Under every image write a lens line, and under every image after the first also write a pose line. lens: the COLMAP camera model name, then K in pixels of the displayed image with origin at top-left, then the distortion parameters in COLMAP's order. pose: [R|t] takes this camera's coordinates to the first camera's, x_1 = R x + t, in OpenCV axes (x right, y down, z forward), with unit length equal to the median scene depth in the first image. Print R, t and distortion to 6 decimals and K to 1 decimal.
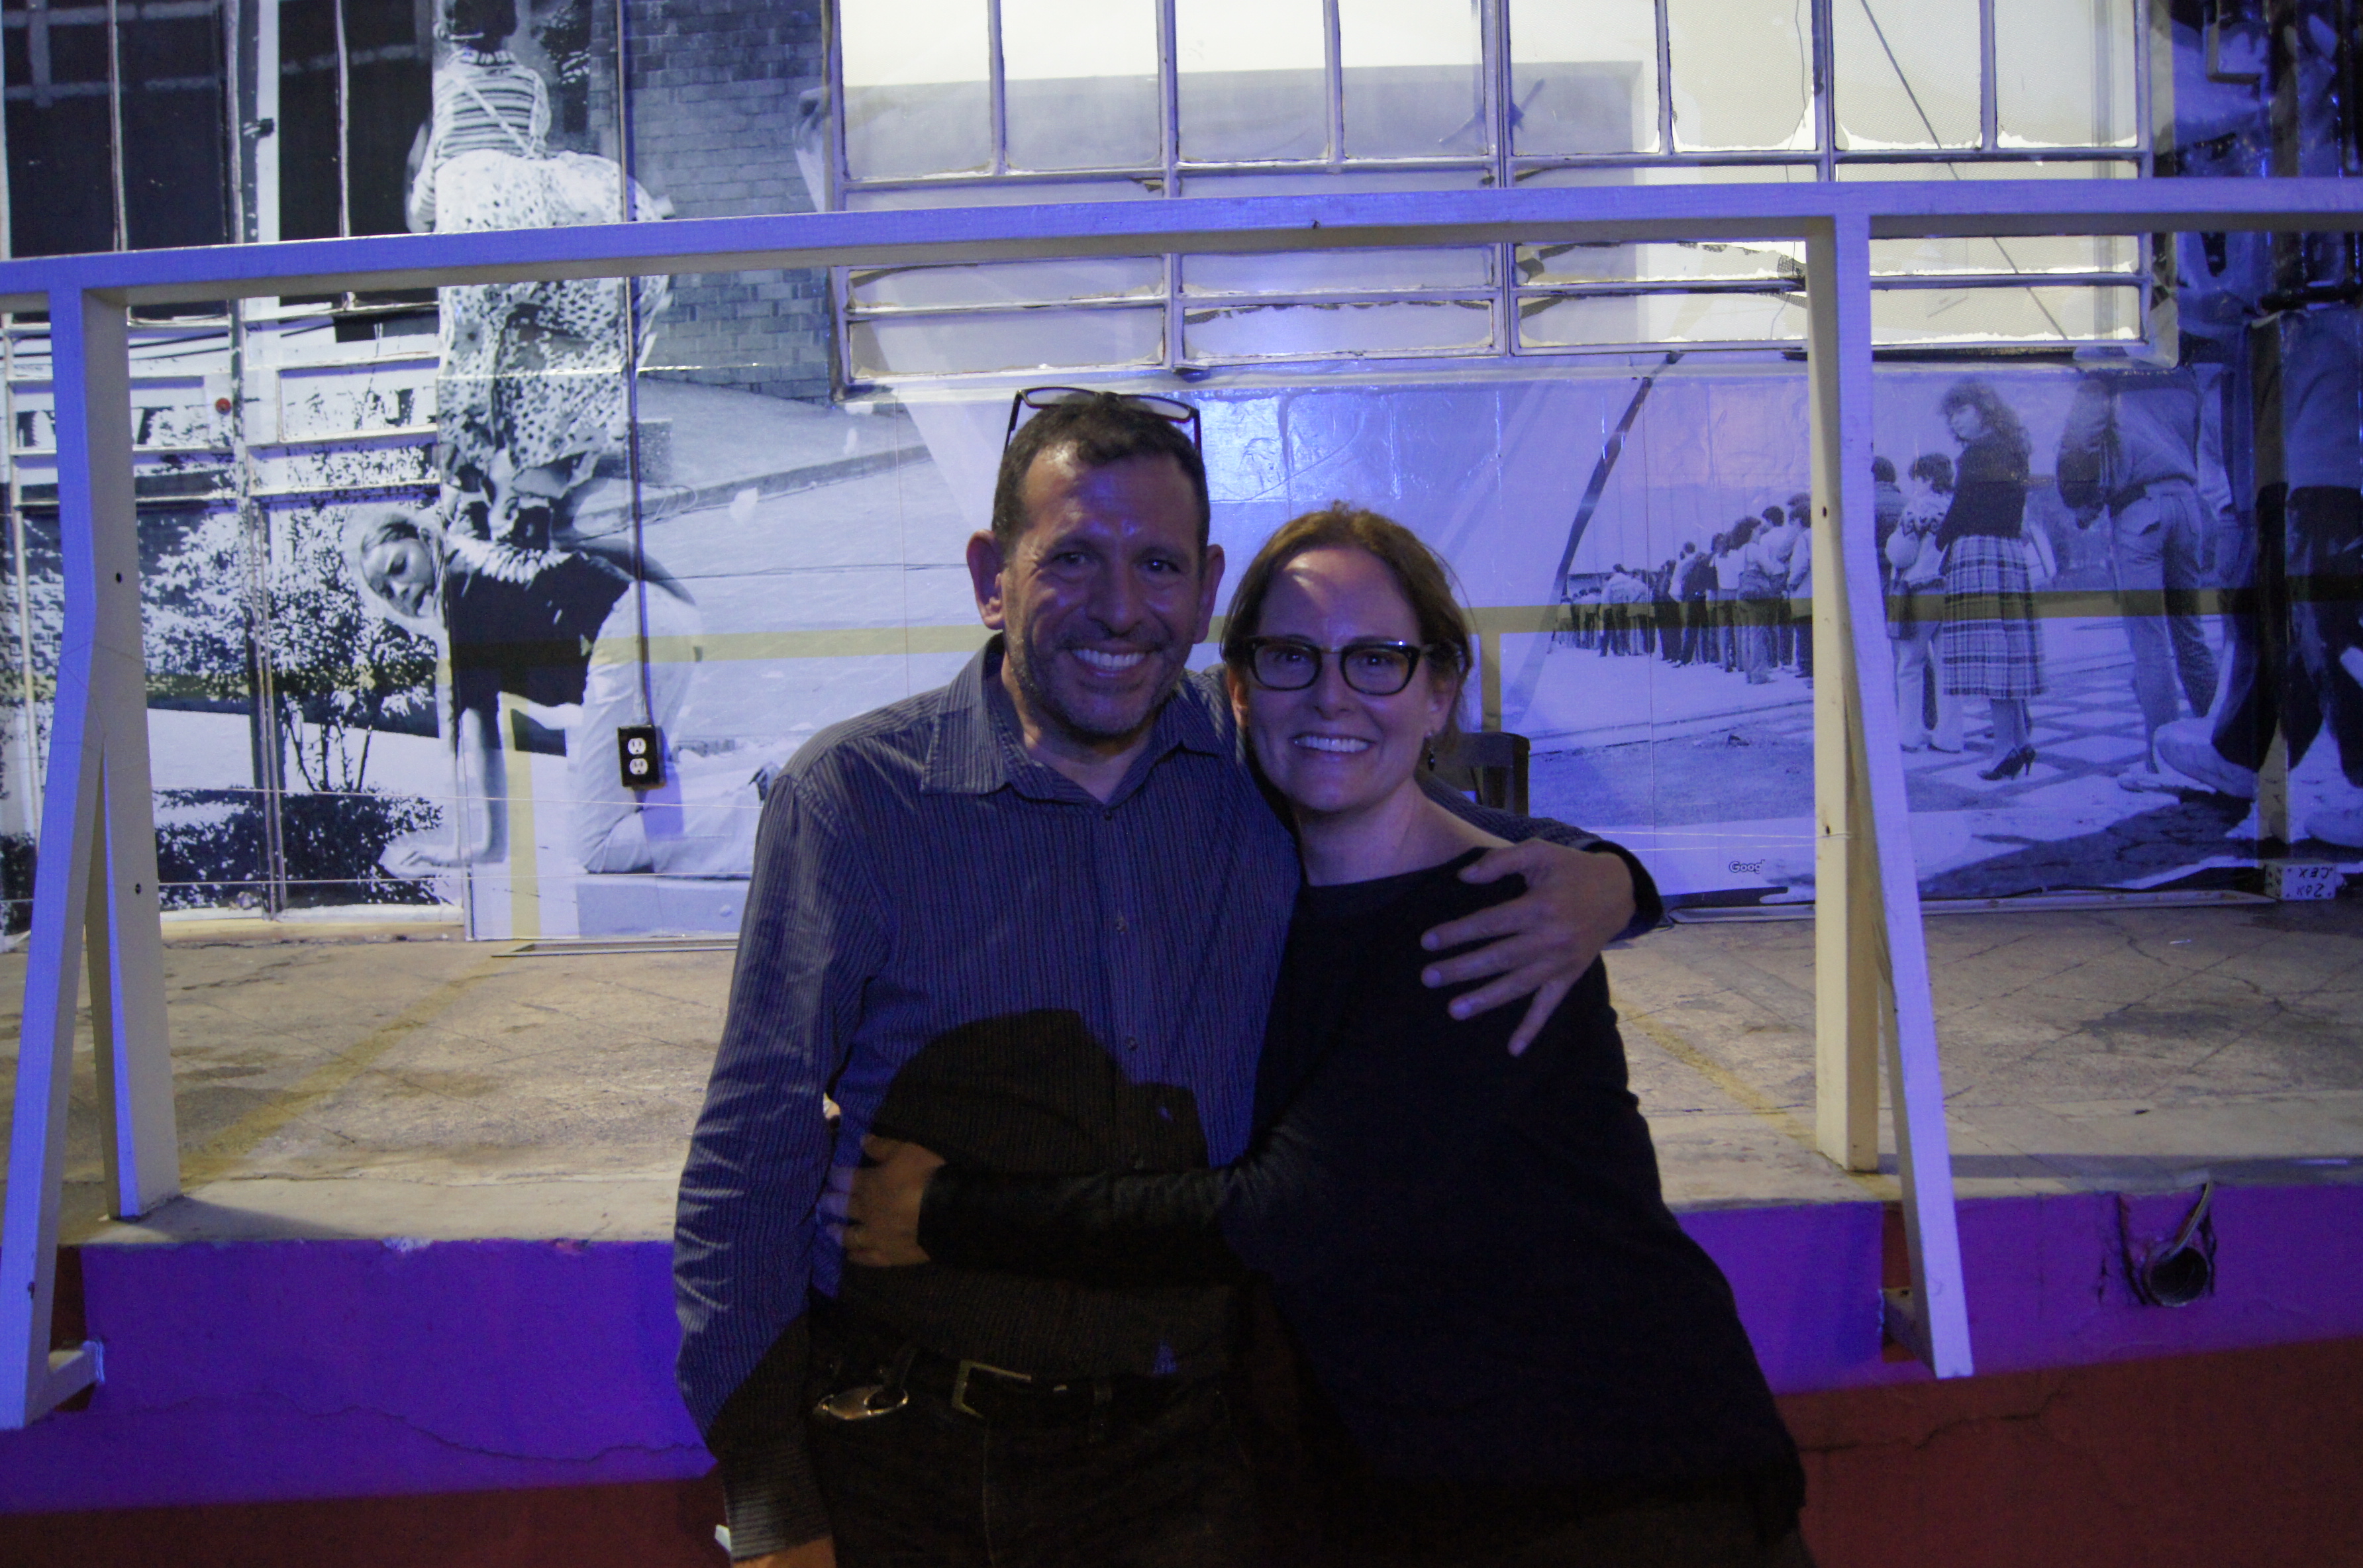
lens RADIAL K [[1837.6, 0, 1184.0], [0, 1837.6, 786.6], [0, 0, 1]] dist [-0.091855, 0.025349]
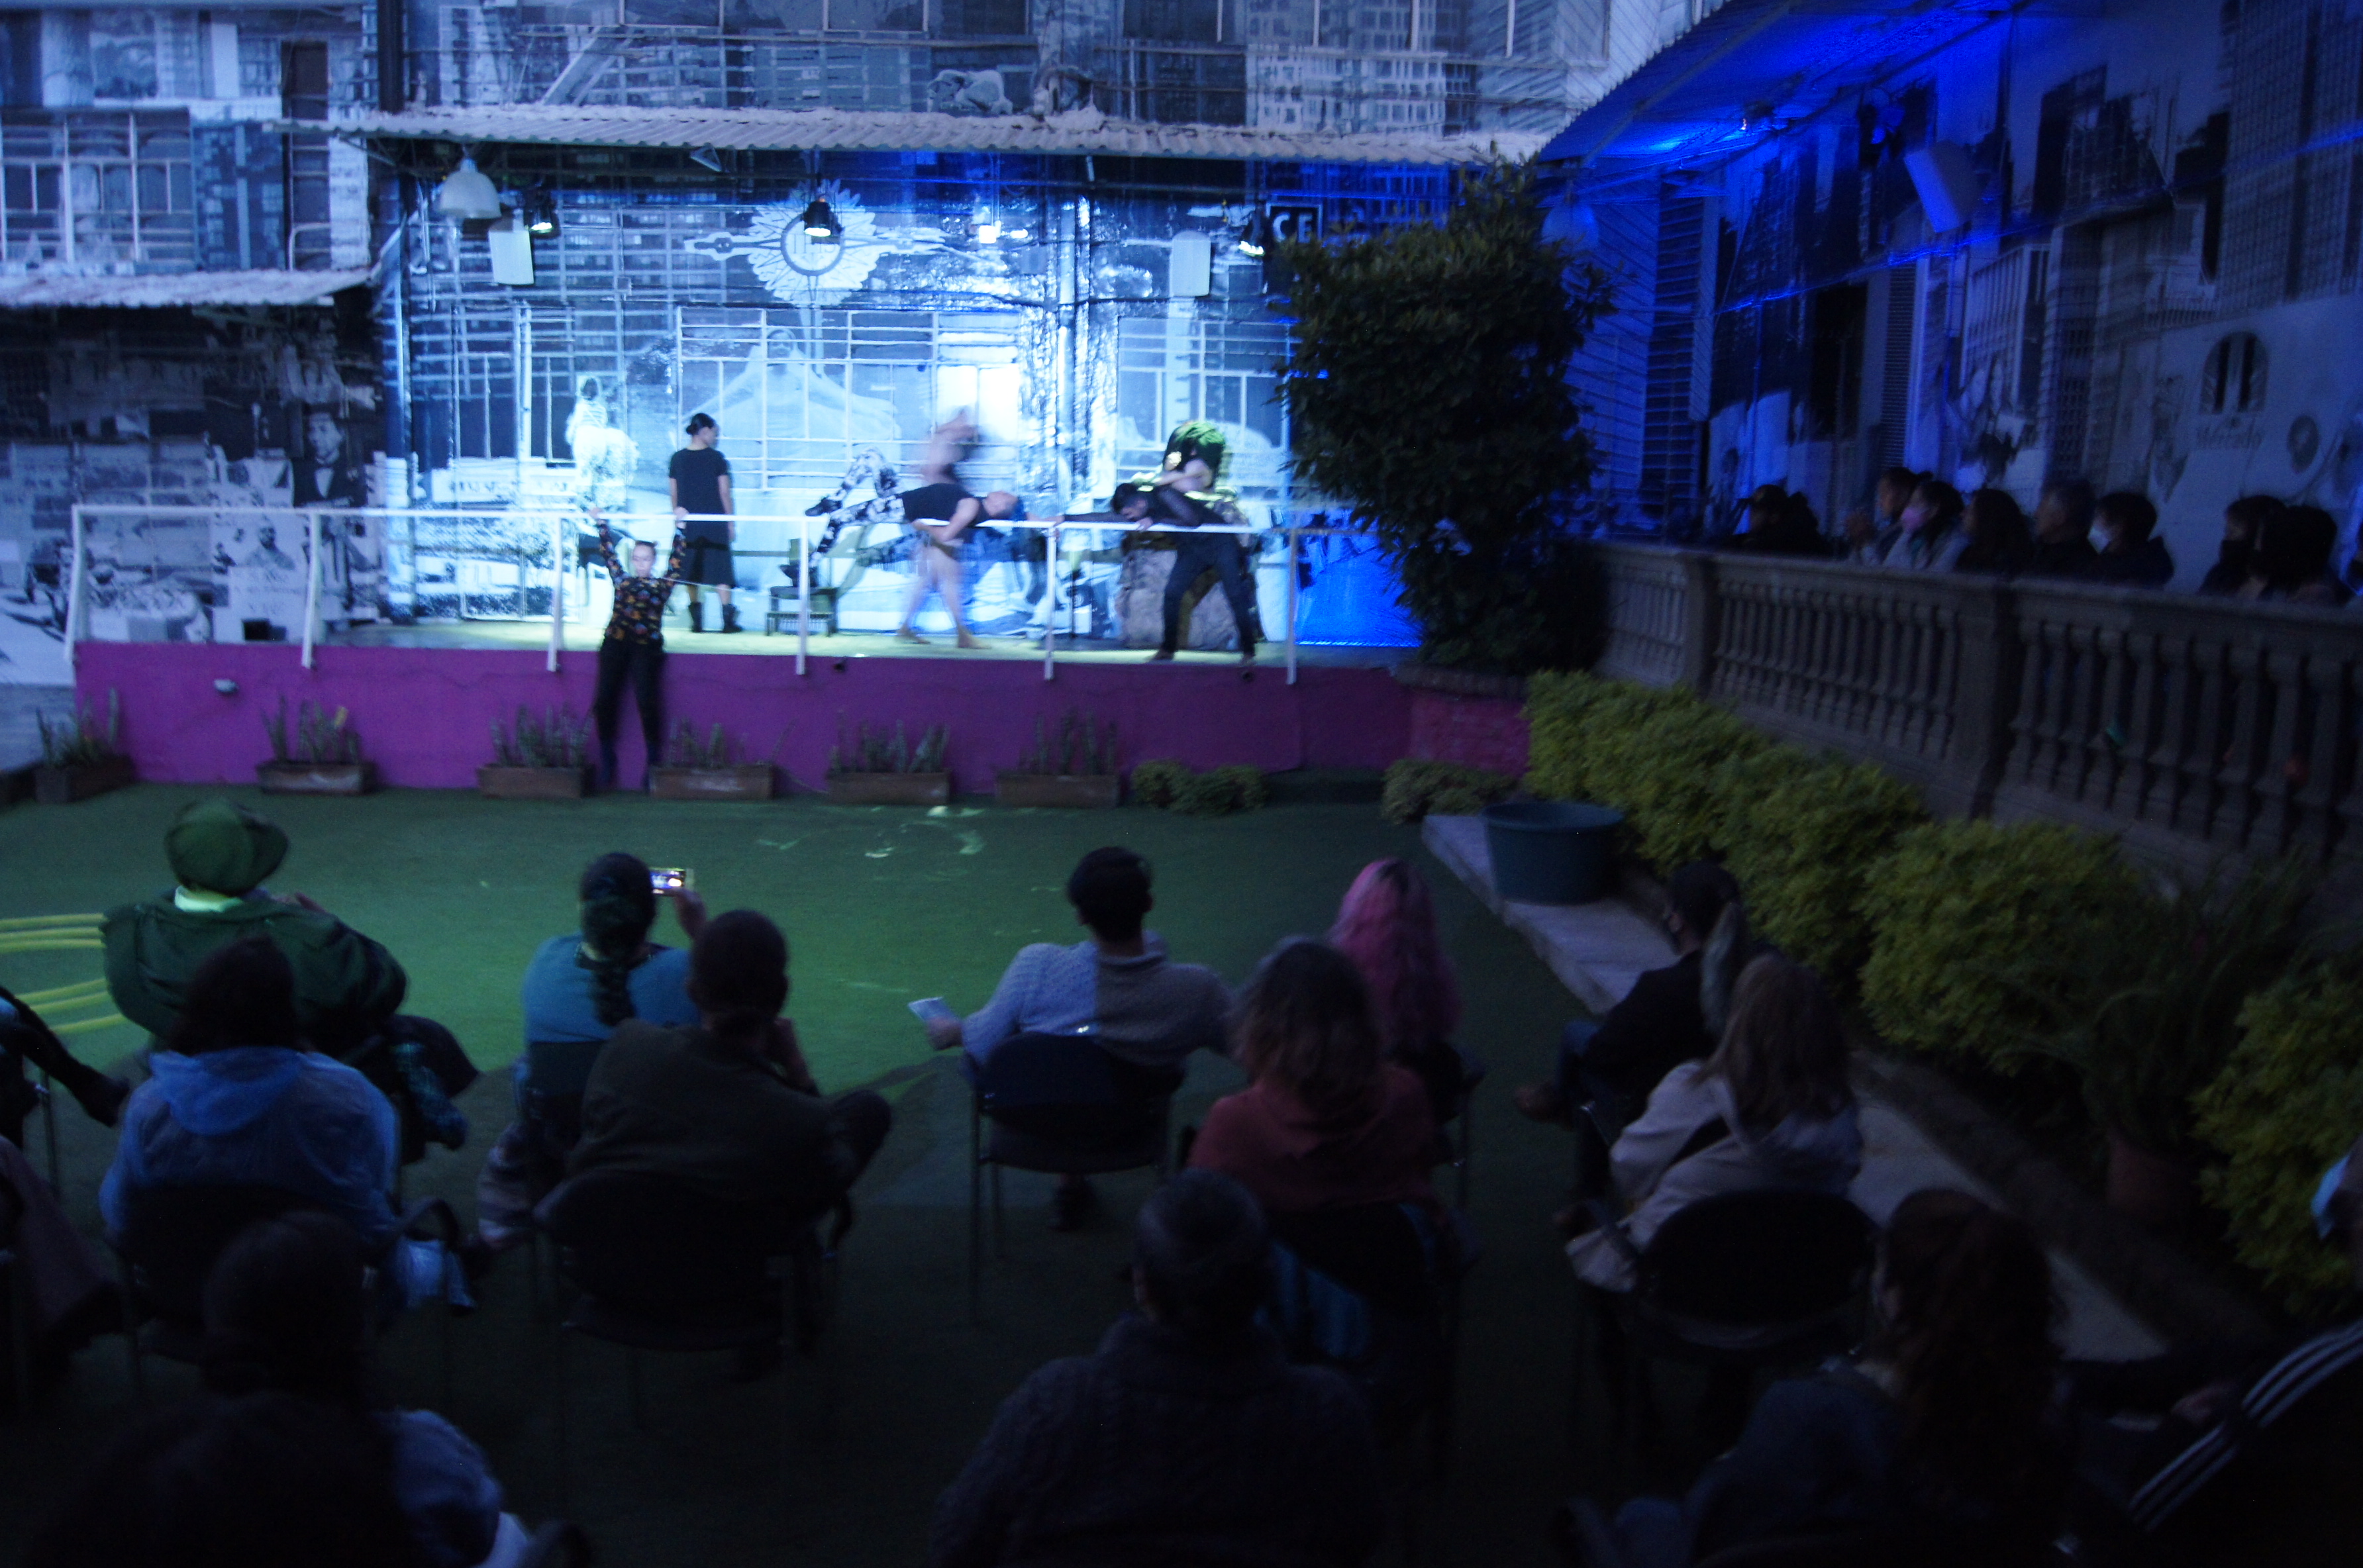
lens RADIAL K [[1837.6, 0, 1190.5], [0, 1837.6, 813.6], [0, 0, 1]] dist [-0.091855, 0.025349]
pose [[0.994864, 0.046069, 0.090130, 0.597958], [-0.054973, 0.993573, 0.098946, 0.026562], [-0.084992, -0.103392, 0.991003, -3.105157]]
